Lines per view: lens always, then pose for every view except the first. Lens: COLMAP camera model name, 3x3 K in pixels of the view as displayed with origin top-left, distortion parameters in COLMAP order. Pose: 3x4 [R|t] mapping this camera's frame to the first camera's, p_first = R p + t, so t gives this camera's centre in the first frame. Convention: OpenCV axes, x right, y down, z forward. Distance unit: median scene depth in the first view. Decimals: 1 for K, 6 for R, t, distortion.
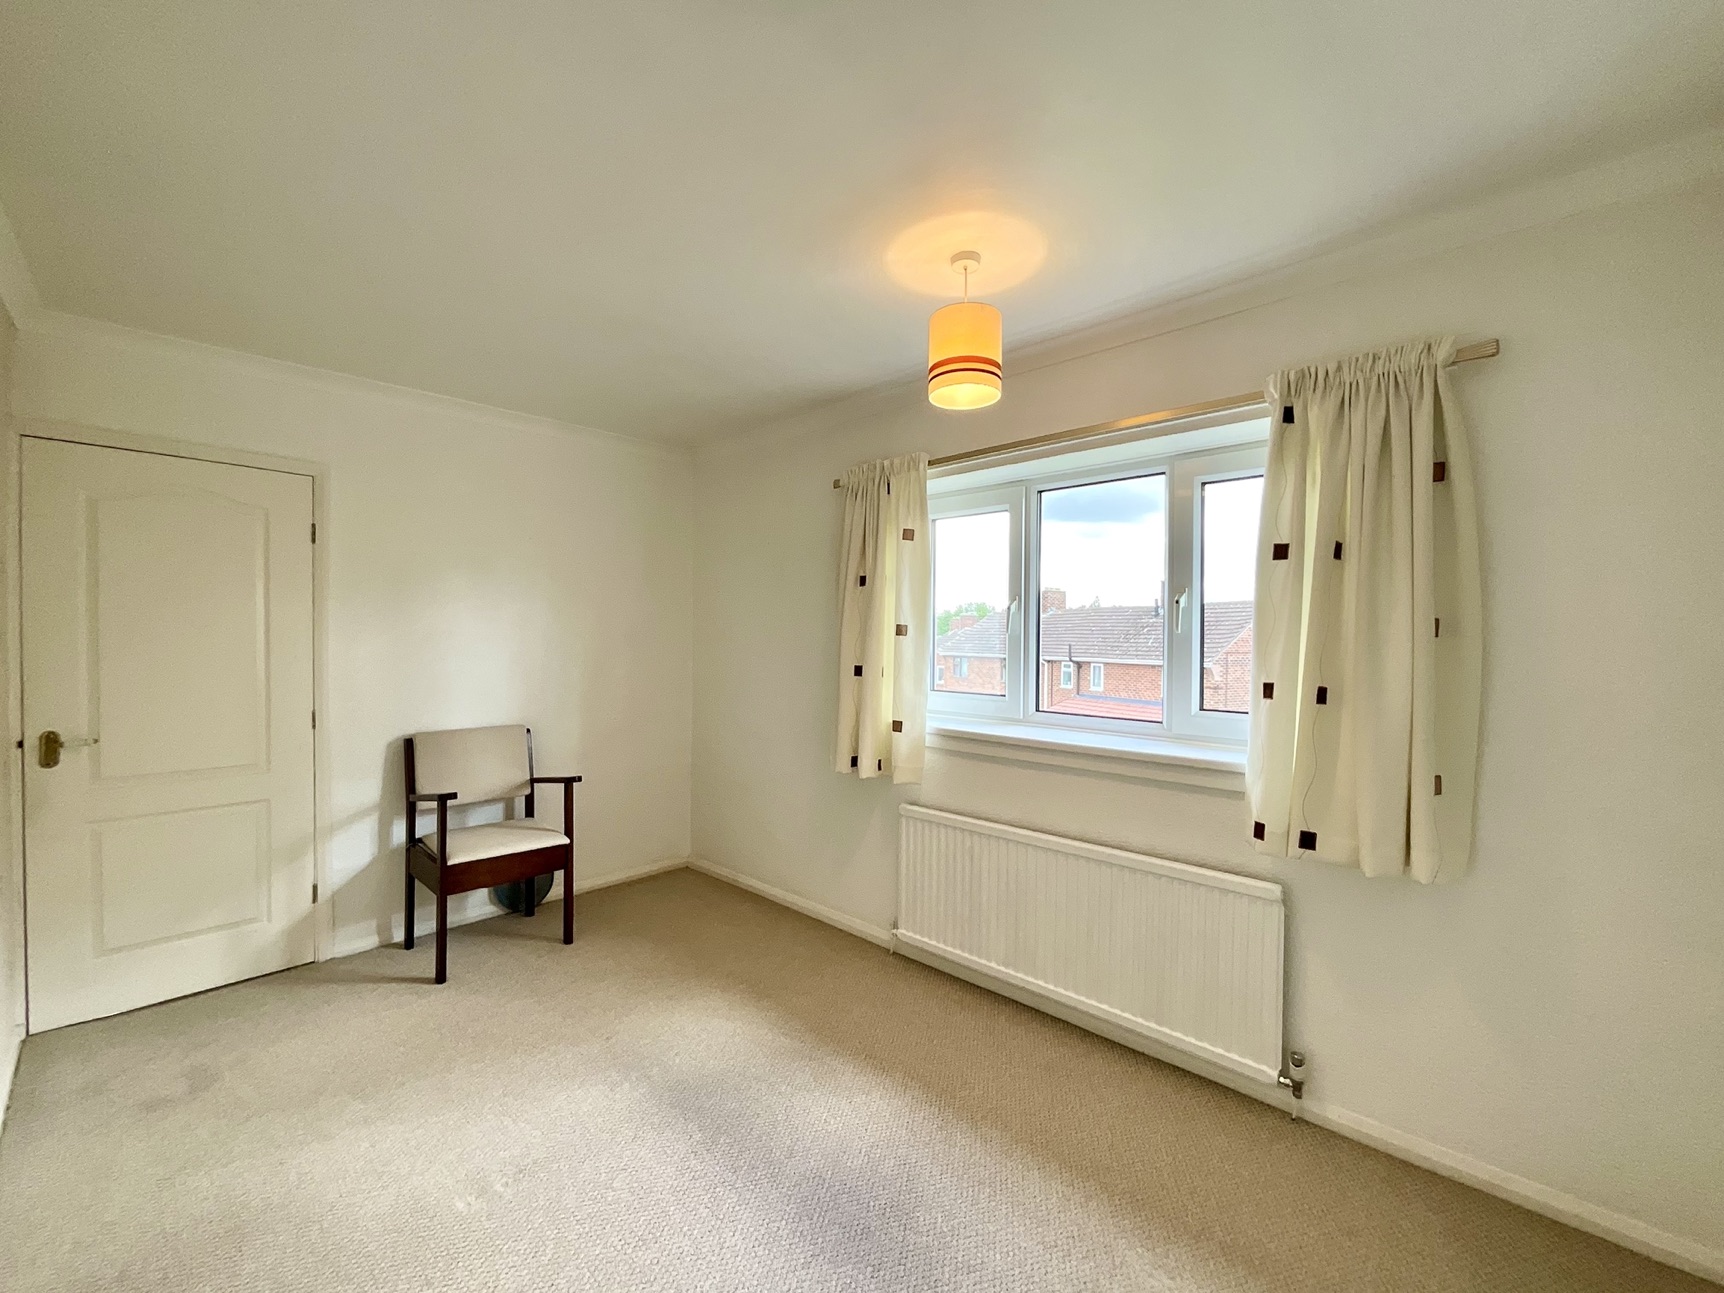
lens RADIAL K [[696.3, 0, 870.0], [0, 696.3, 648.5], [0, 0, 1]] dist [-0.001729, -0.000312]
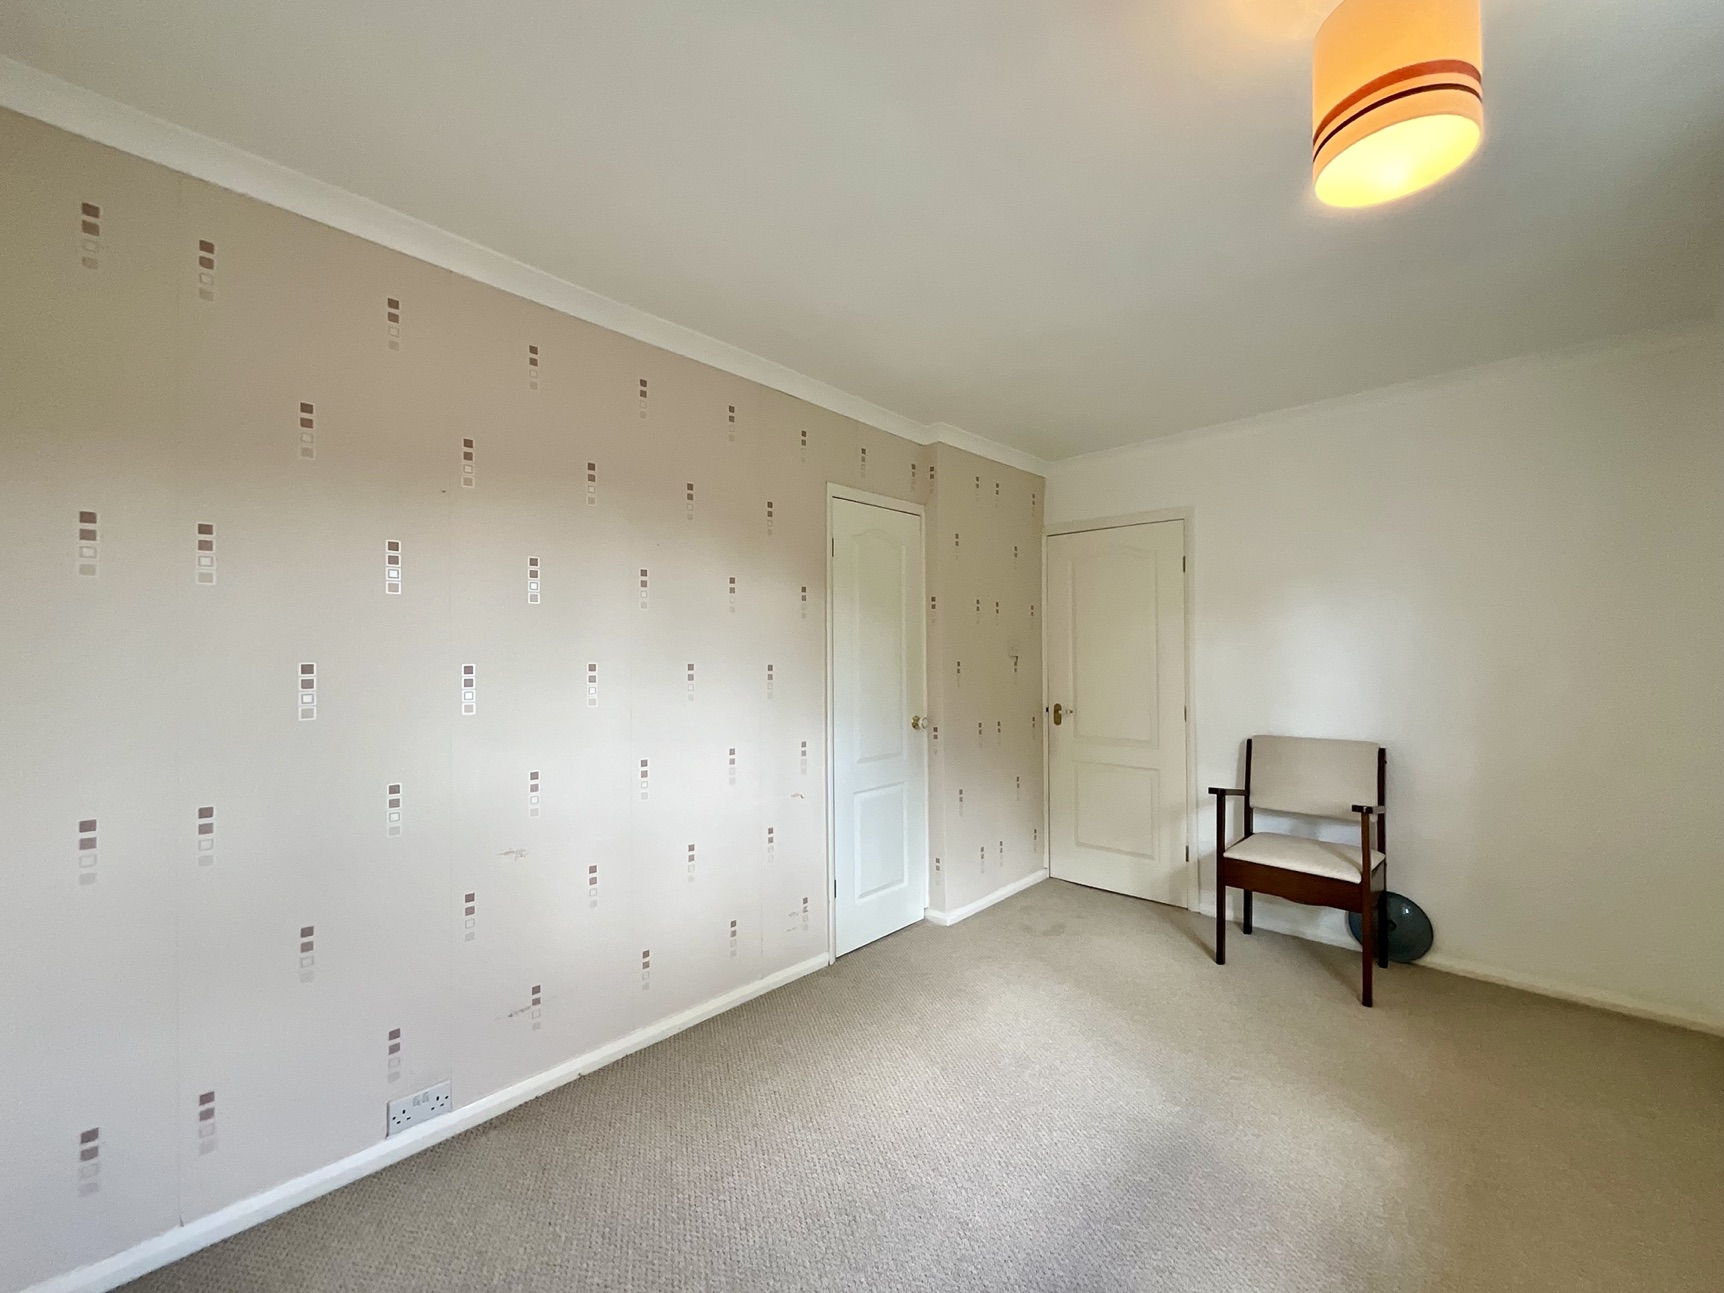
lens RADIAL K [[696.3, 0, 854.9], [0, 696.3, 649.1], [0, 0, 1]] dist [-0.001729, -0.000312]
pose [[-0.002290, -0.016543, -0.999861, 0.474094], [-0.009079, 0.999822, -0.016521, 0.014068], [0.999956, 0.009040, -0.002440, 0.427491]]
